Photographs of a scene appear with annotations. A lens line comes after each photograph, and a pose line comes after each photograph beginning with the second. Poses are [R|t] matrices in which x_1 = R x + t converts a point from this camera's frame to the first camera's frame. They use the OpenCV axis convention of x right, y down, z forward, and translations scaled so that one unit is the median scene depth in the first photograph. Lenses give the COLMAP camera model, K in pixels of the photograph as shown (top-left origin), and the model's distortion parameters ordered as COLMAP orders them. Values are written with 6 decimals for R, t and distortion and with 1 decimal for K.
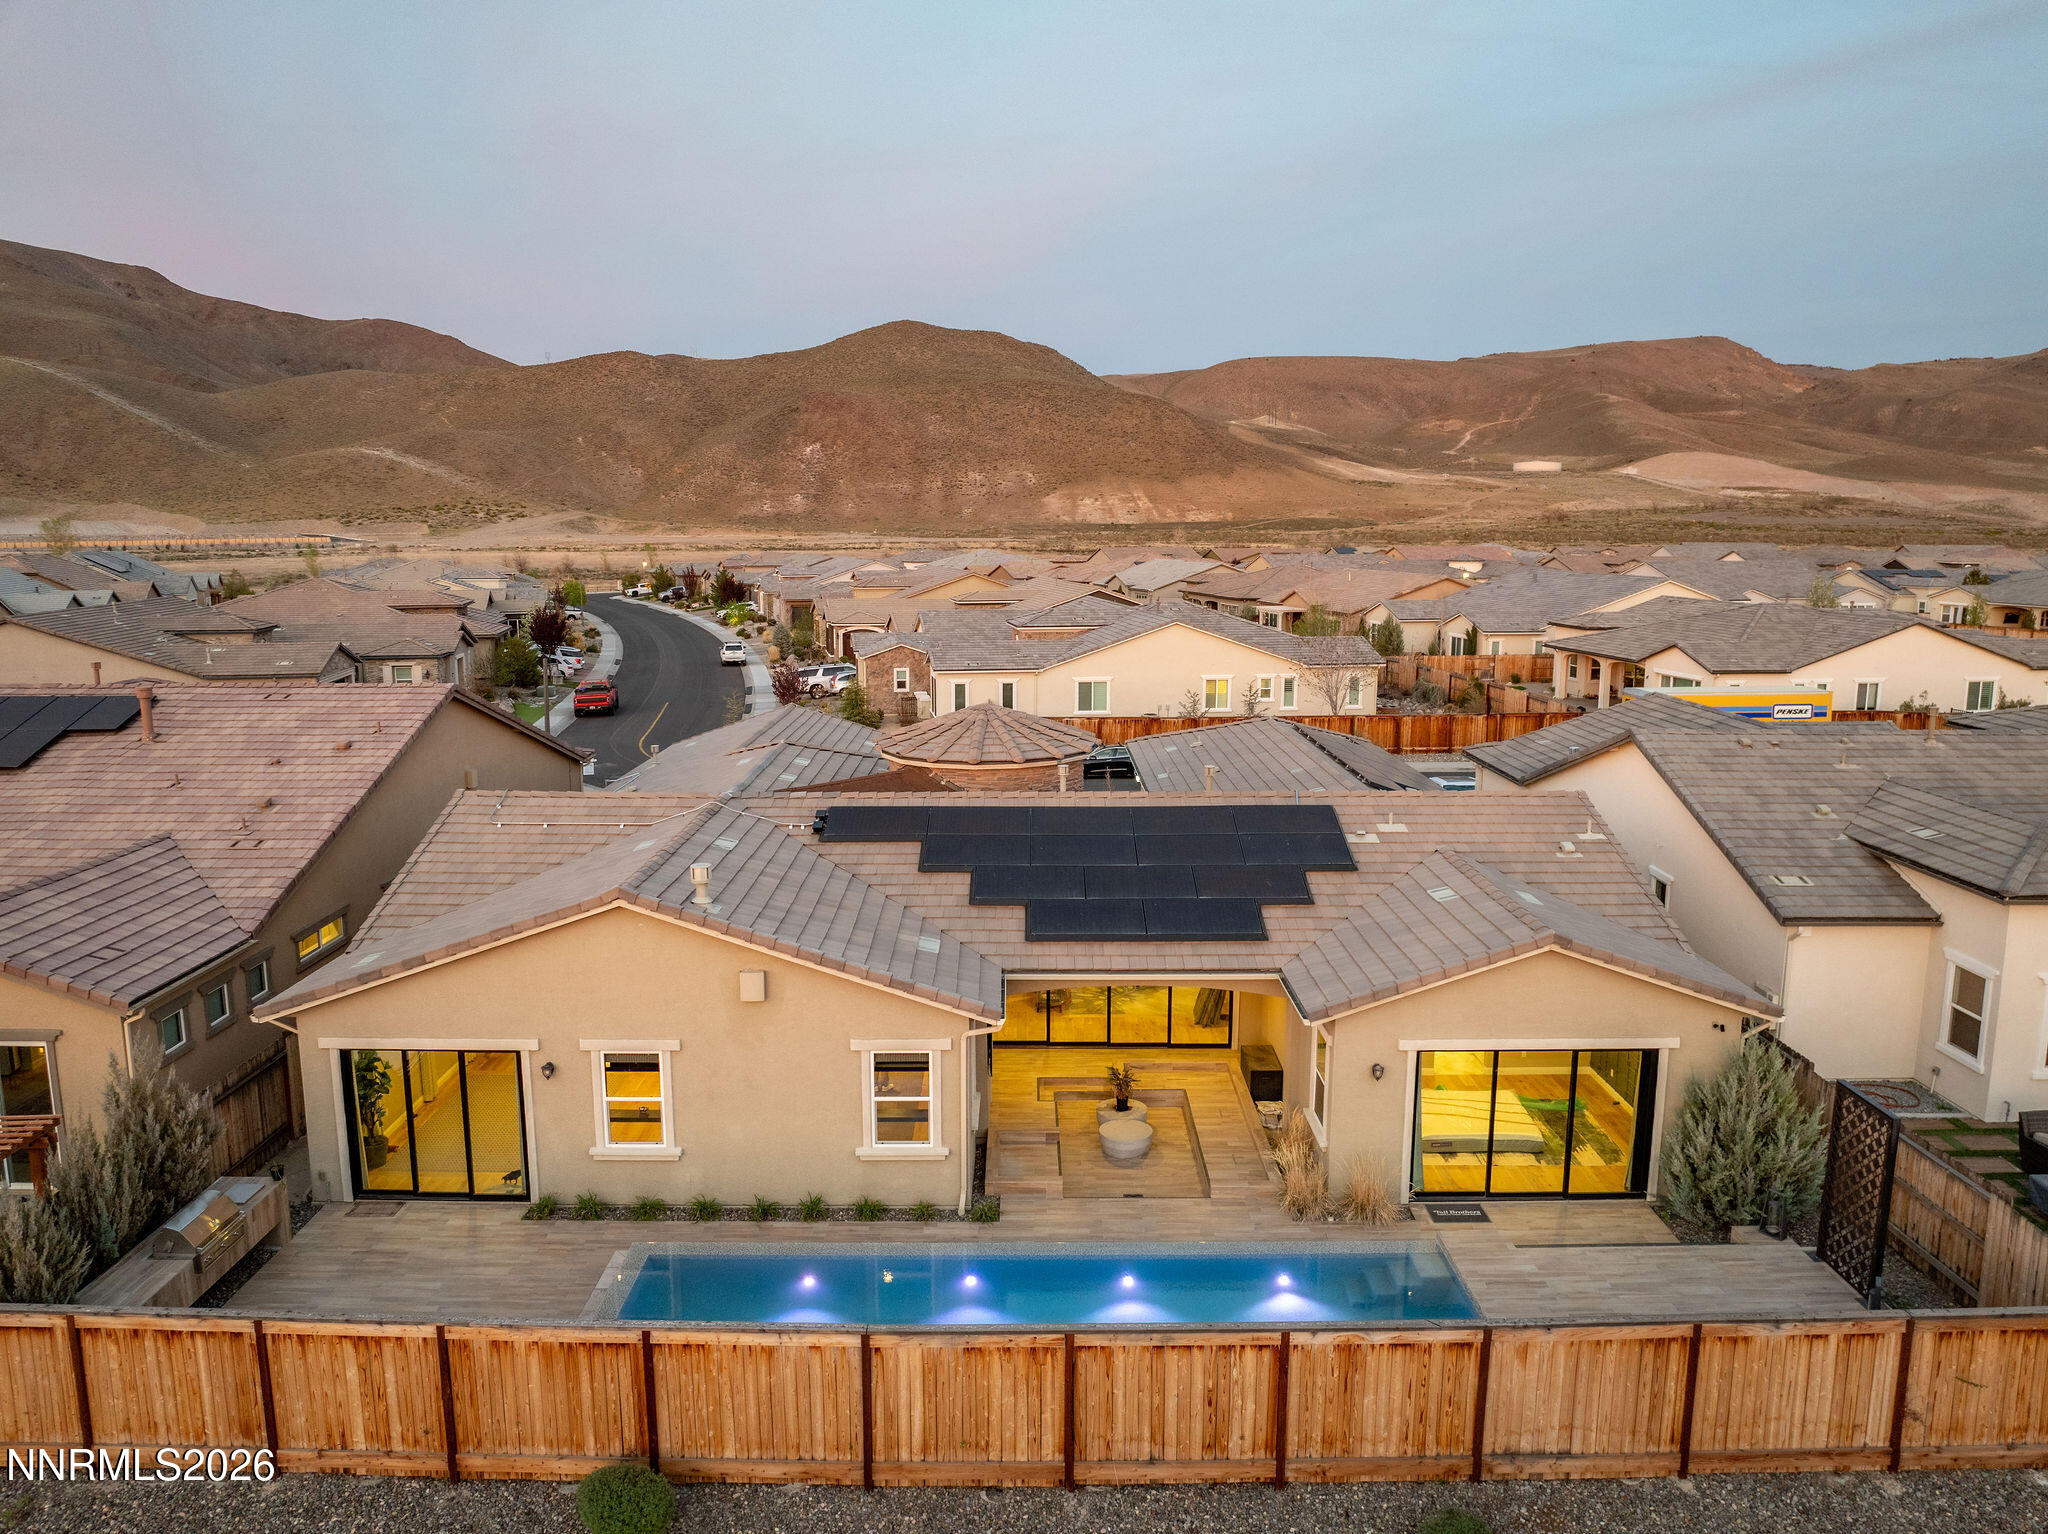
lens RADIAL K [[1439.1, 0, 1035.0], [0, 1439.1, 771.0], [0, 0, 1]] dist [-0.044018, 0.006679]
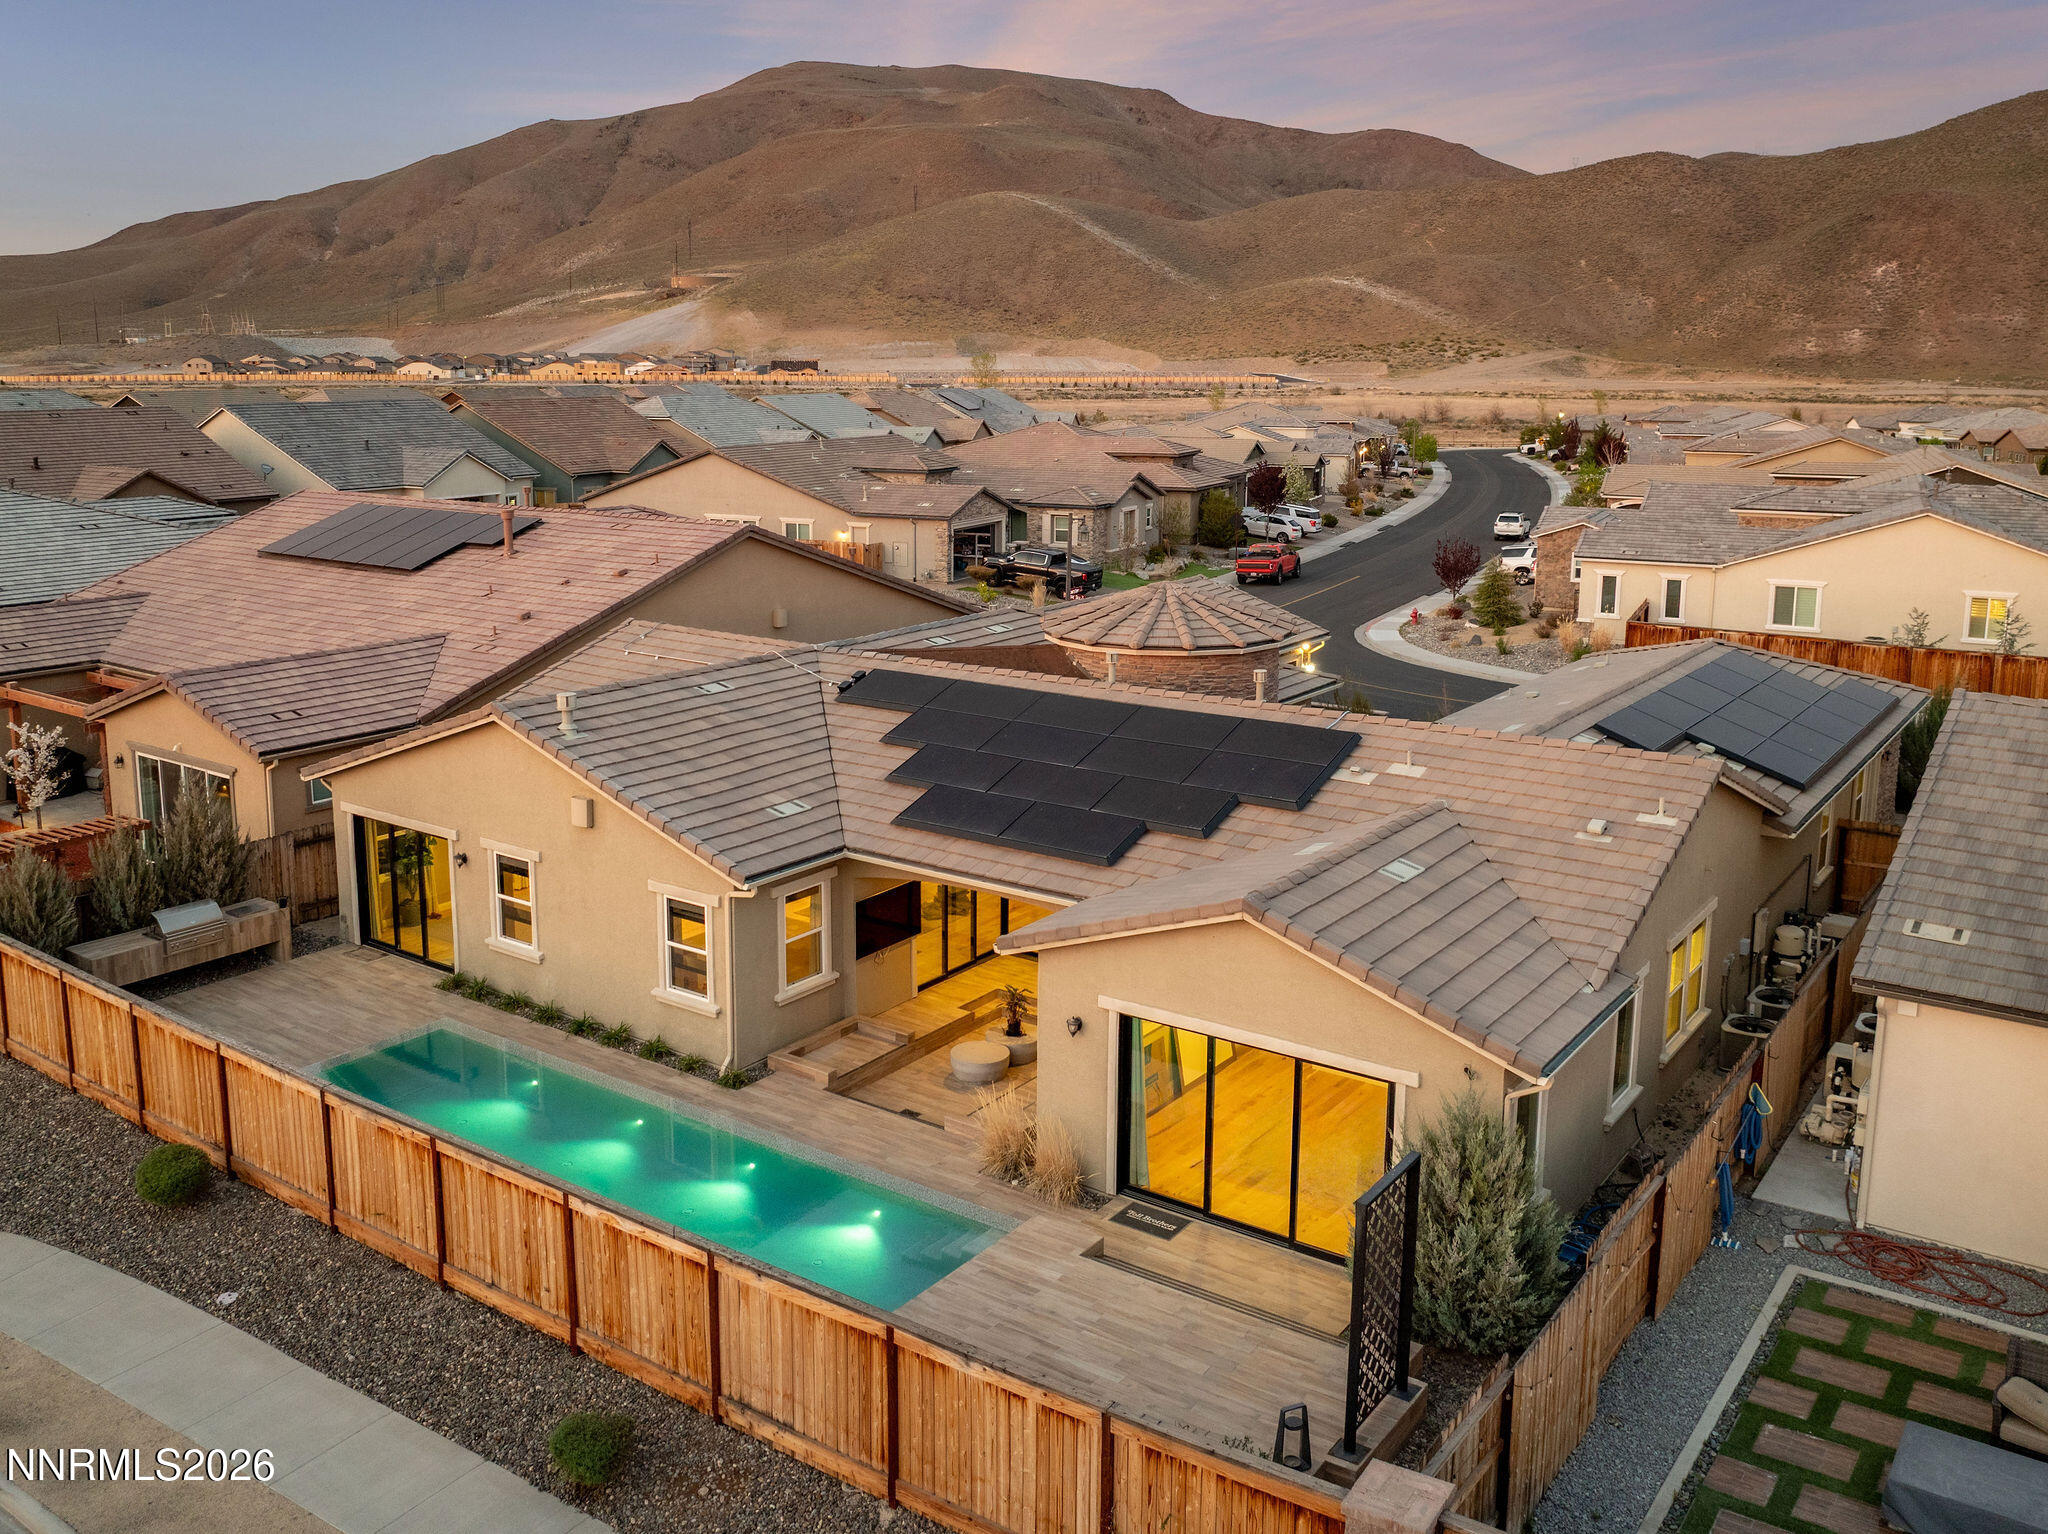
lens RADIAL K [[1744.0, 0, 1002.9], [0, 1744.0, 662.0], [0, 0, 1]] dist [-0.037587, -0.011404]
pose [[0.806560, 0.101443, -0.582383, 0.543634], [-0.102199, 0.994260, 0.031649, -0.022917], [0.582251, 0.033992, 0.812298, 0.090571]]
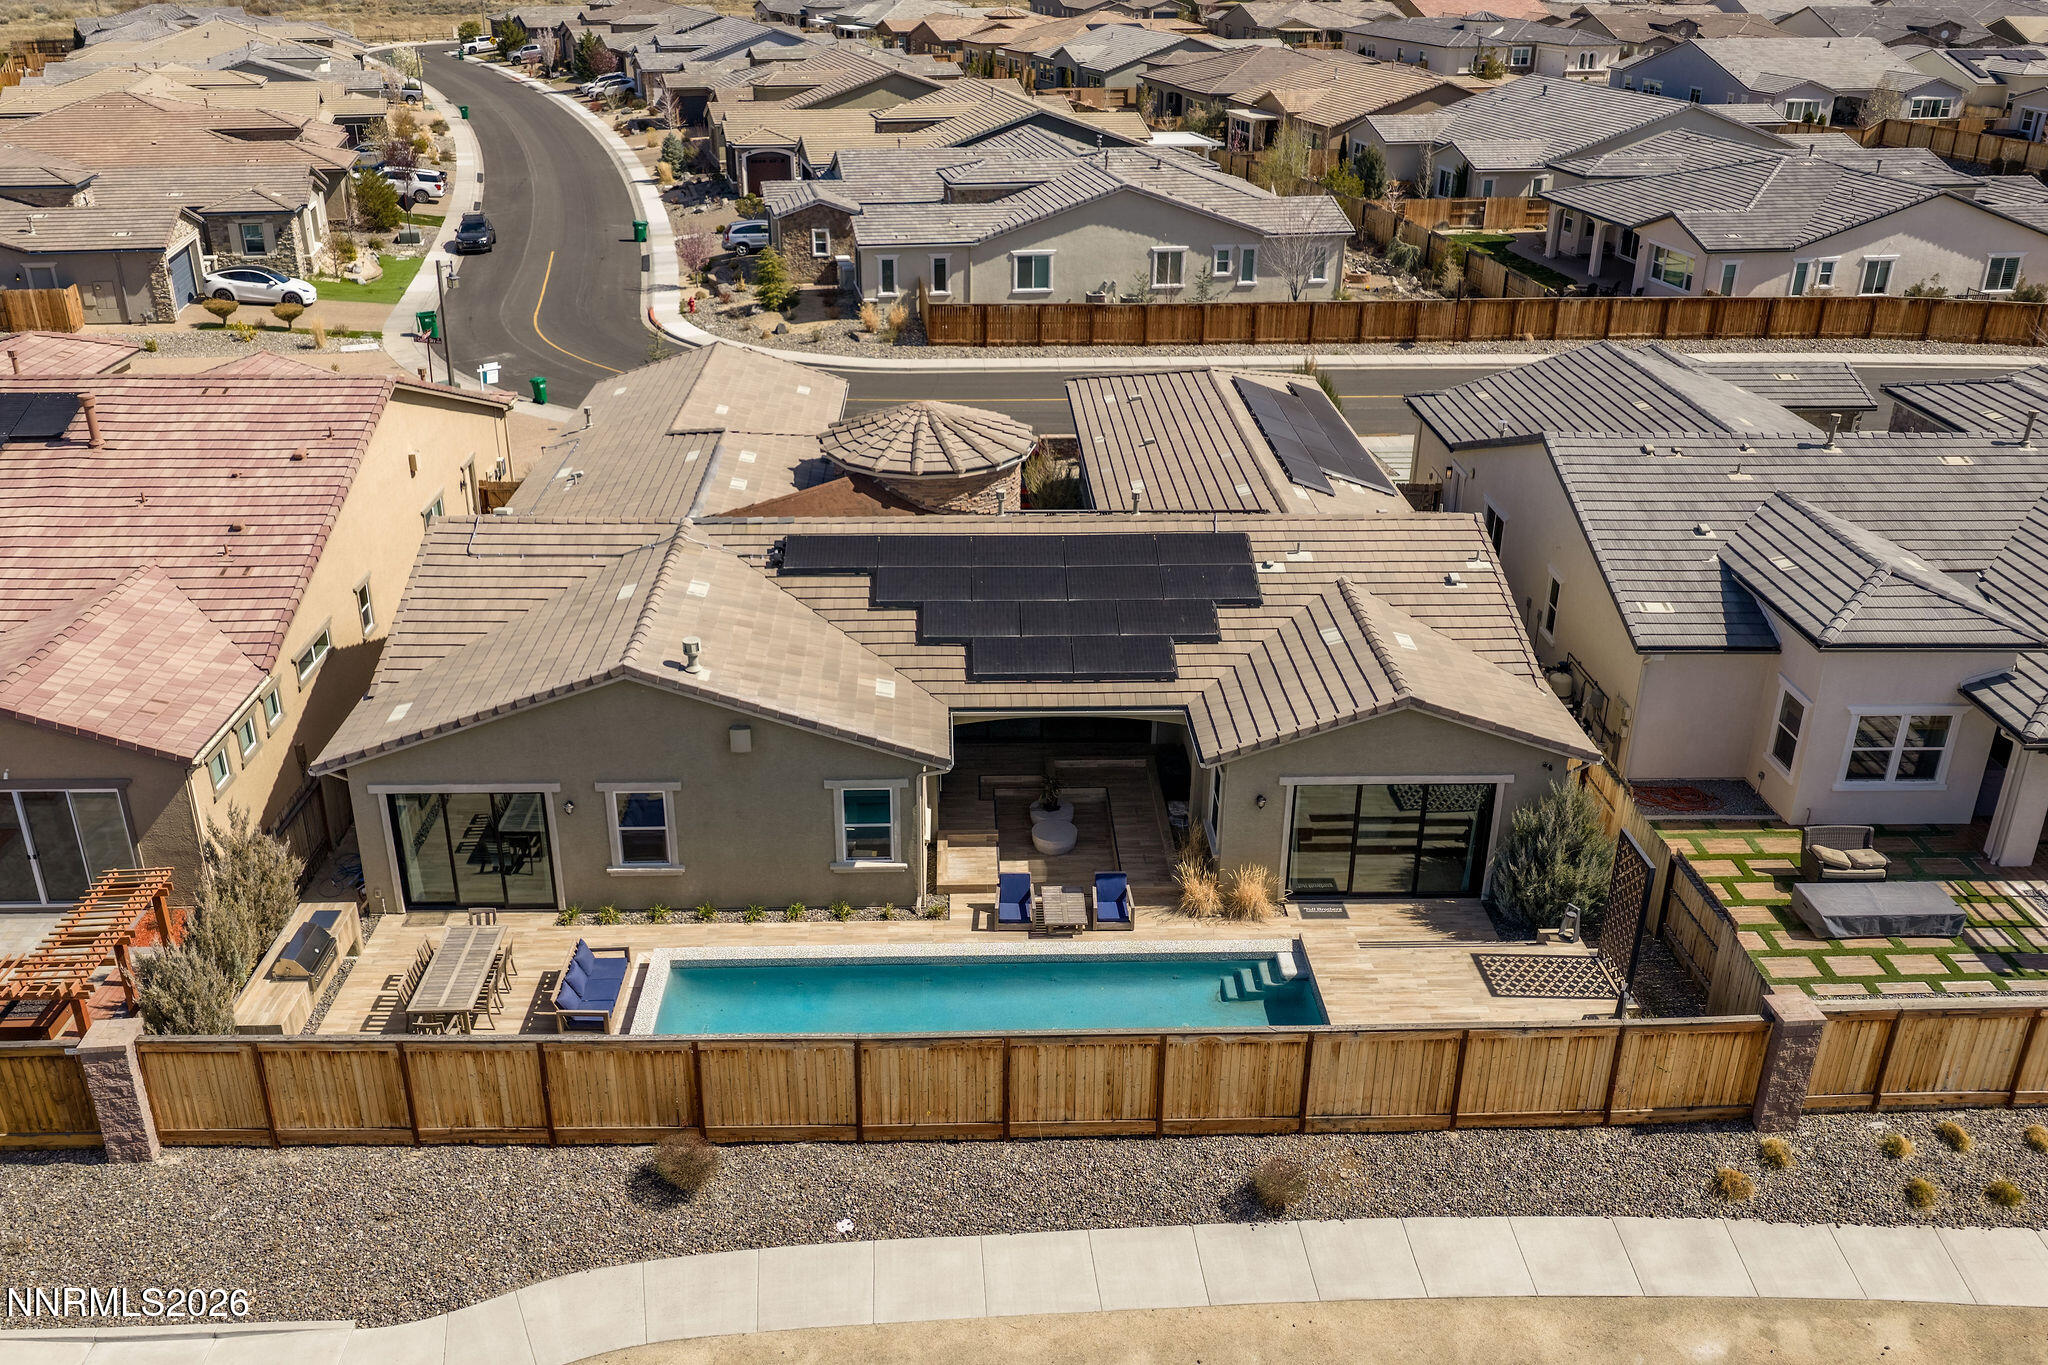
lens RADIAL K [[1681.7, 0, 1024.0], [0, 1681.7, 682.5], [0, 0, 1]] dist [0.012132, -0.015426]
pose [[0.999464, -0.006548, 0.032067, -0.004190], [-0.001941, 0.966195, 0.257805, -0.176165], [-0.032671, -0.257729, 0.965665, -0.235220]]
